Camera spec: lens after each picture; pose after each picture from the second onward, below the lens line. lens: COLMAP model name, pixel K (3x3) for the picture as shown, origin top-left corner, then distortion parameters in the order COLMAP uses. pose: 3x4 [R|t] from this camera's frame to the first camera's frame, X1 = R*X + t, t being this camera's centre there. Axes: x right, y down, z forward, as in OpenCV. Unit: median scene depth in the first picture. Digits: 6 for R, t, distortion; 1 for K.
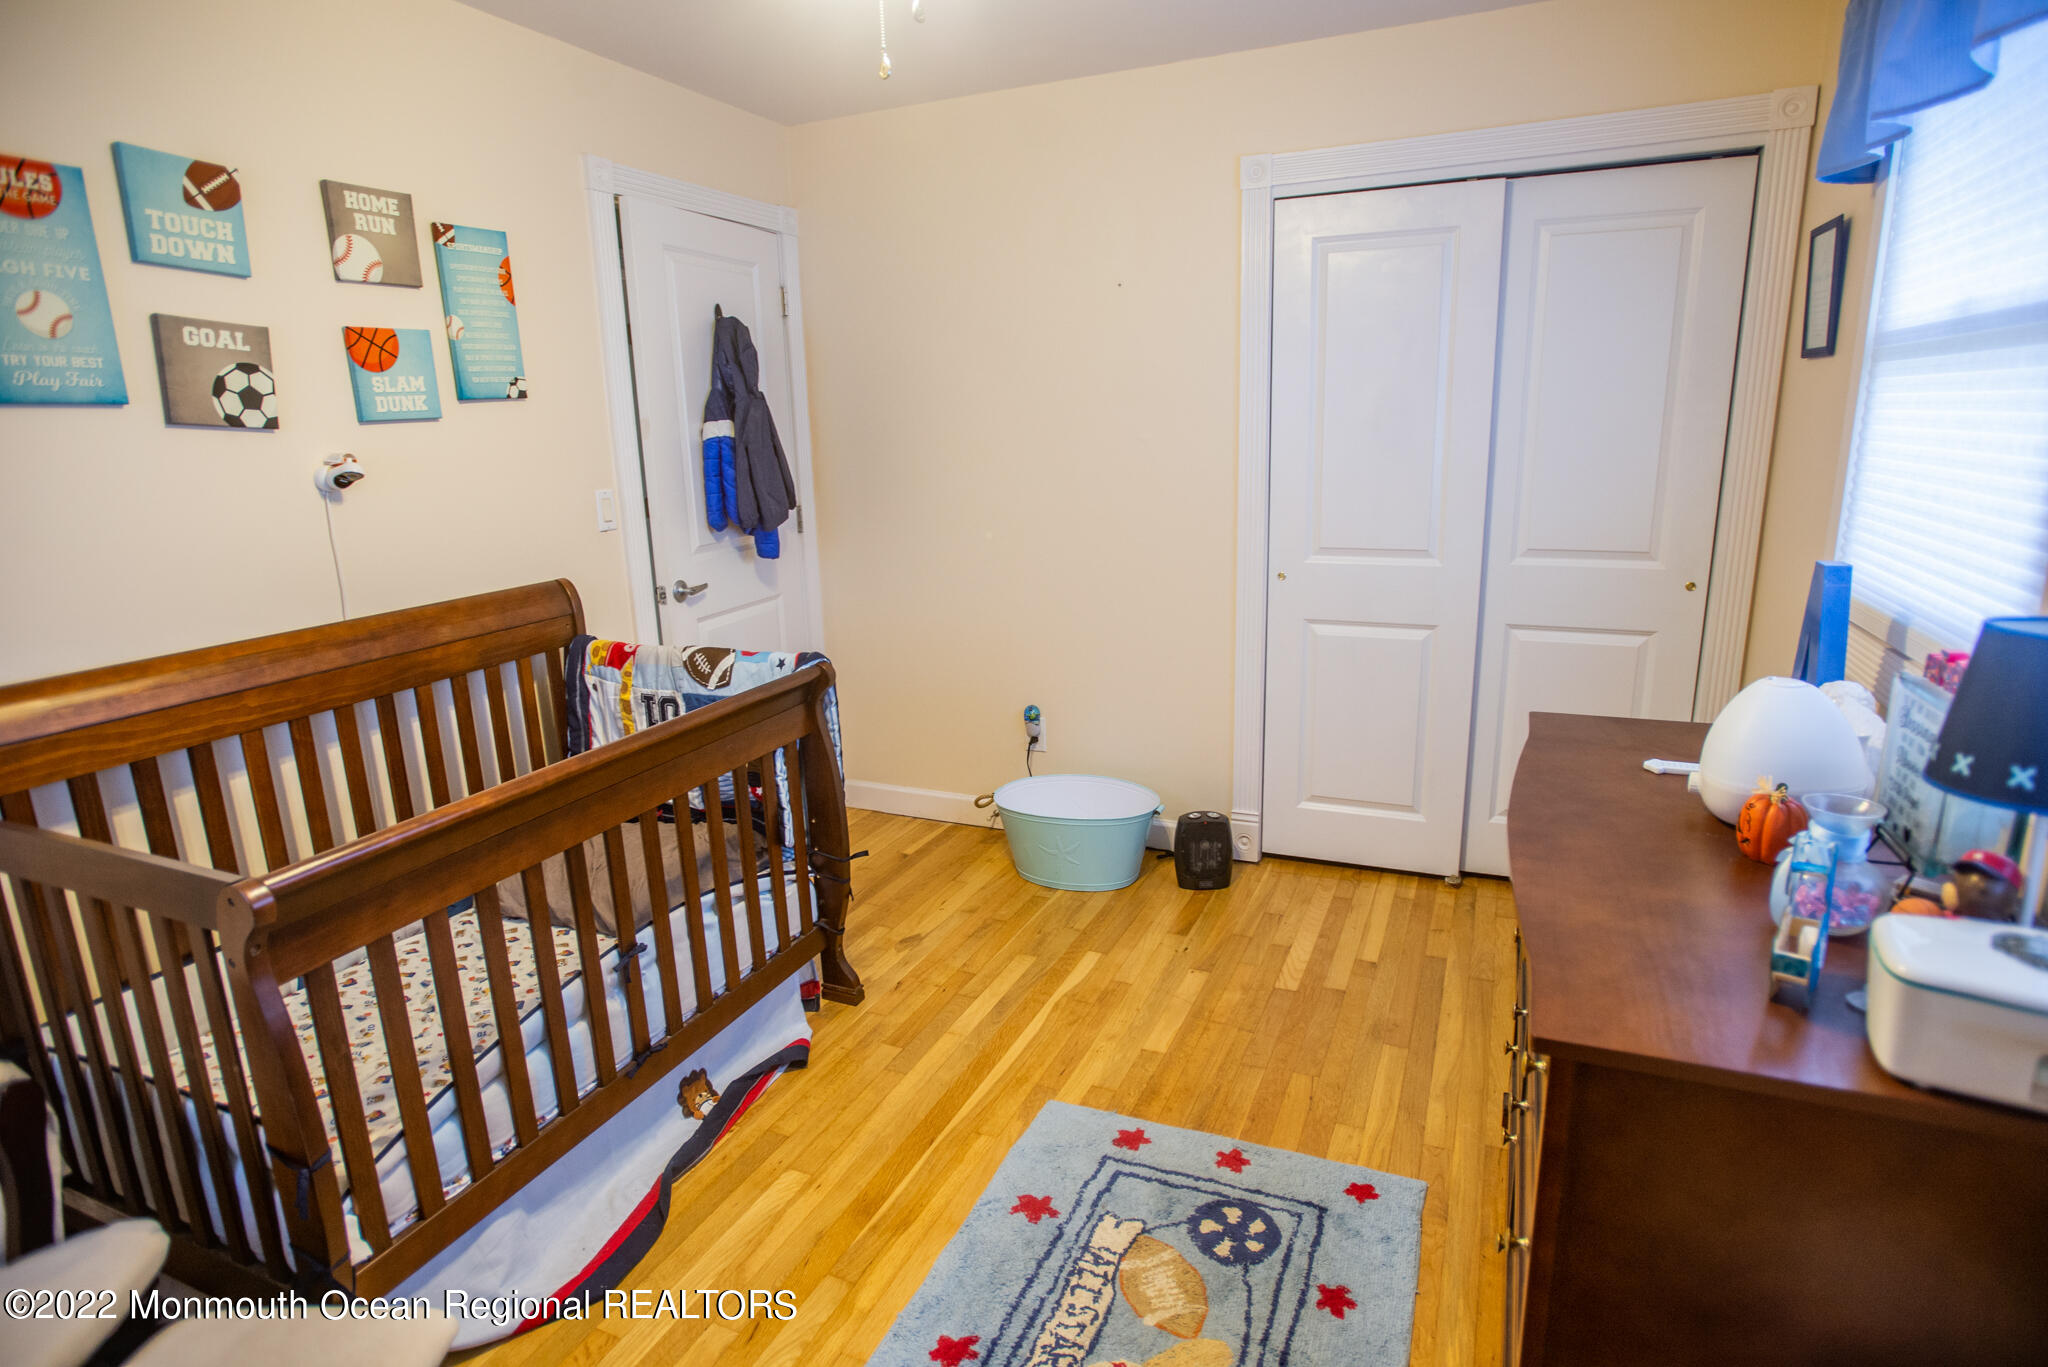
lens RADIAL K [[1078.2, 0, 1023.3], [0, 1078.2, 678.0], [0, 0, 1]] dist [-0.060020, 0.030802]
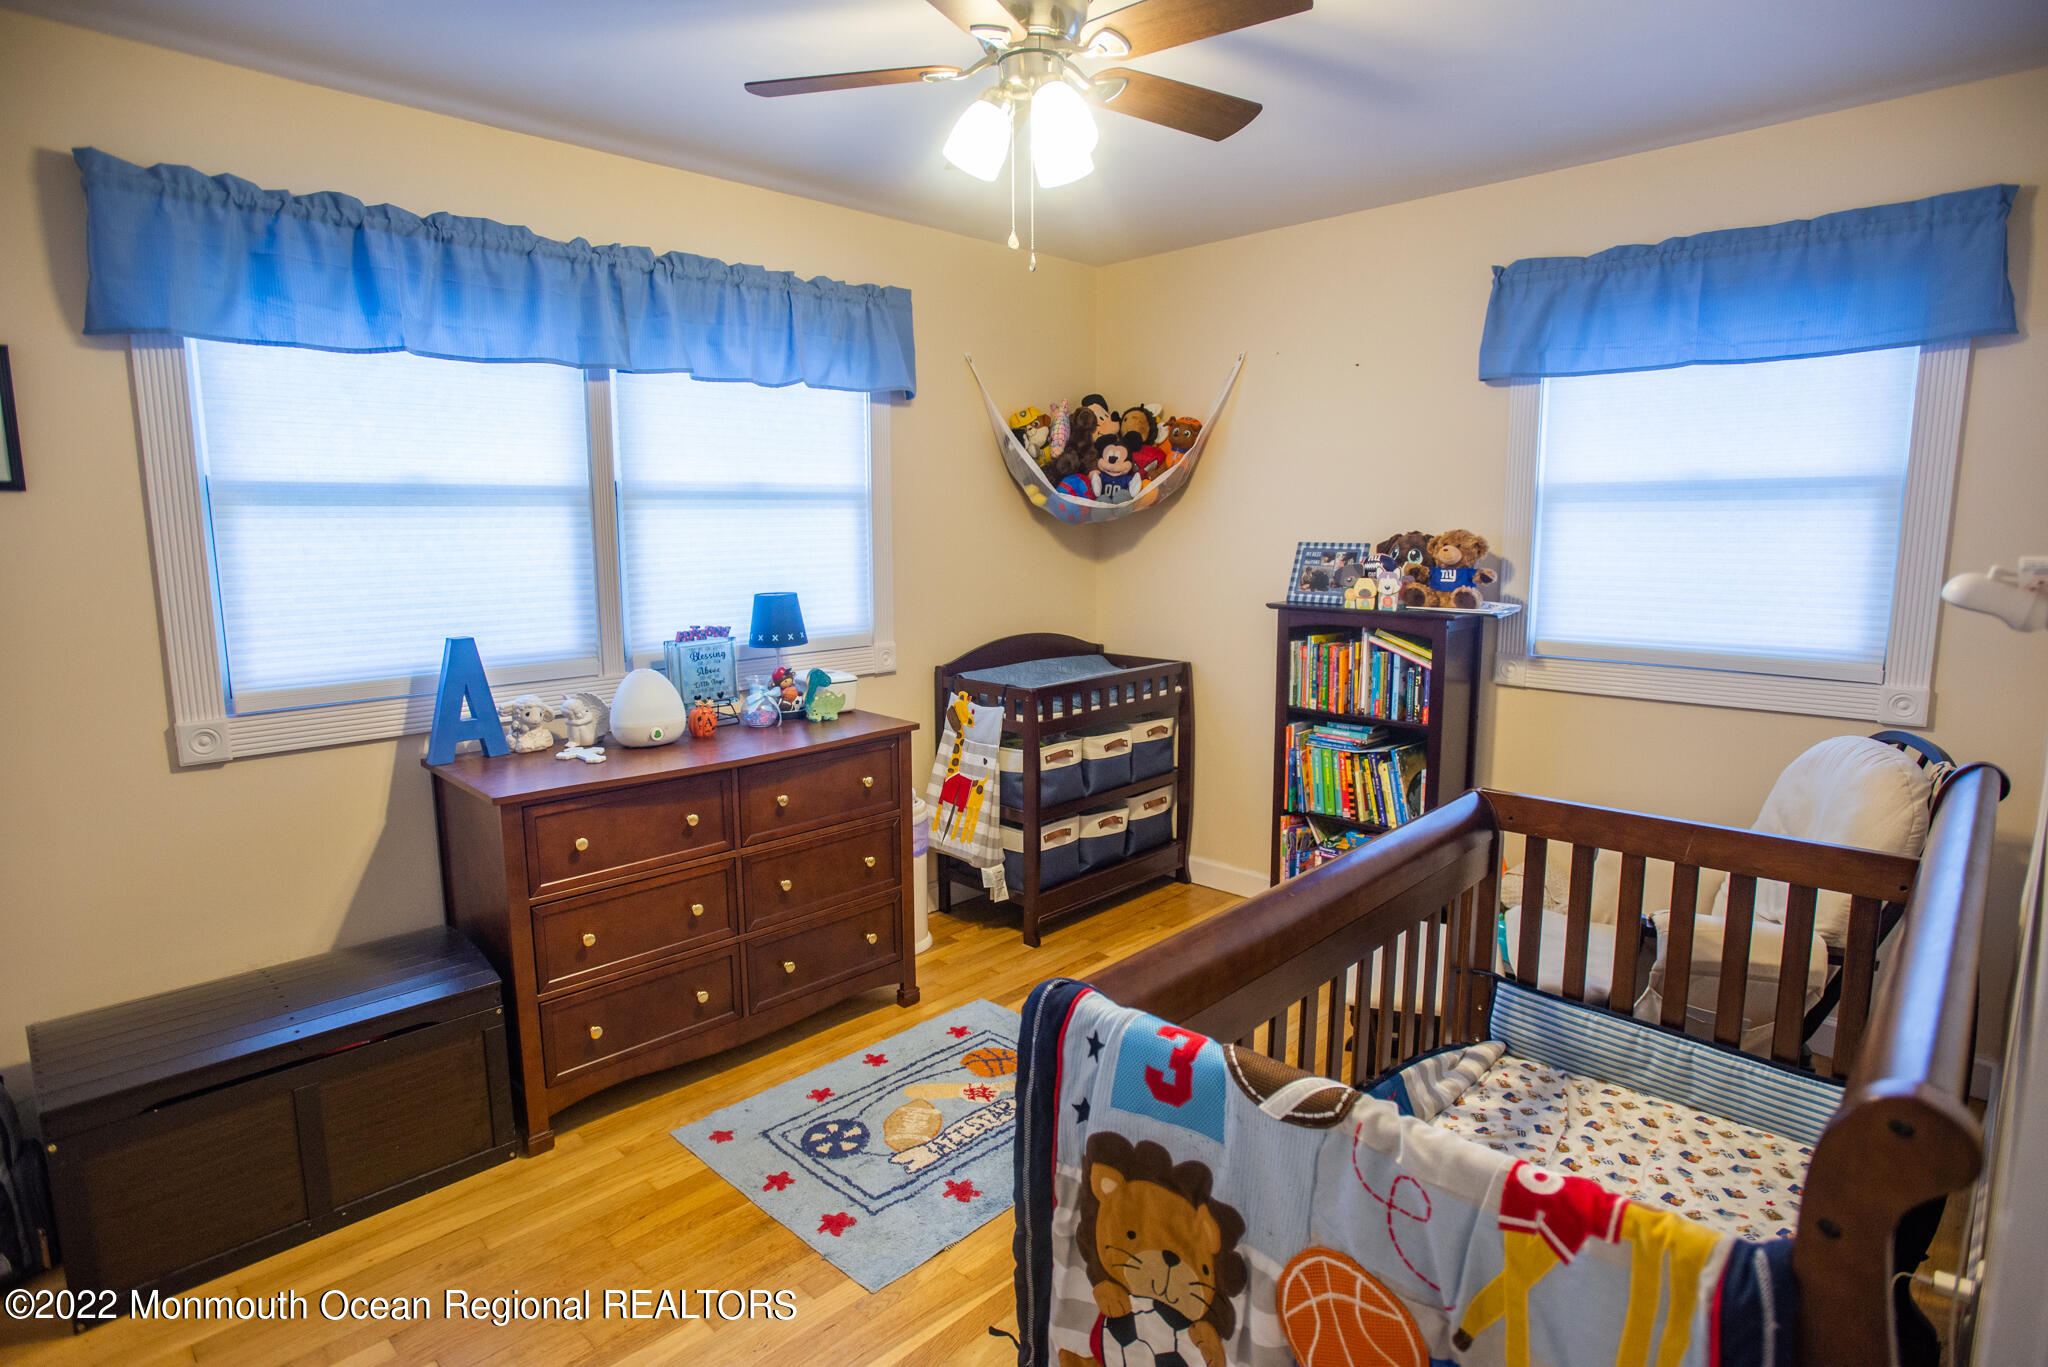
lens RADIAL K [[1078.2, 0, 1023.3], [0, 1078.2, 678.0], [0, 0, 1]] dist [-0.060020, 0.030802]
pose [[-0.935820, -0.015839, 0.352121, -0.464468], [0.114578, 0.931067, 0.346391, -0.430634], [-0.333335, 0.364505, -0.869496, 1.823774]]
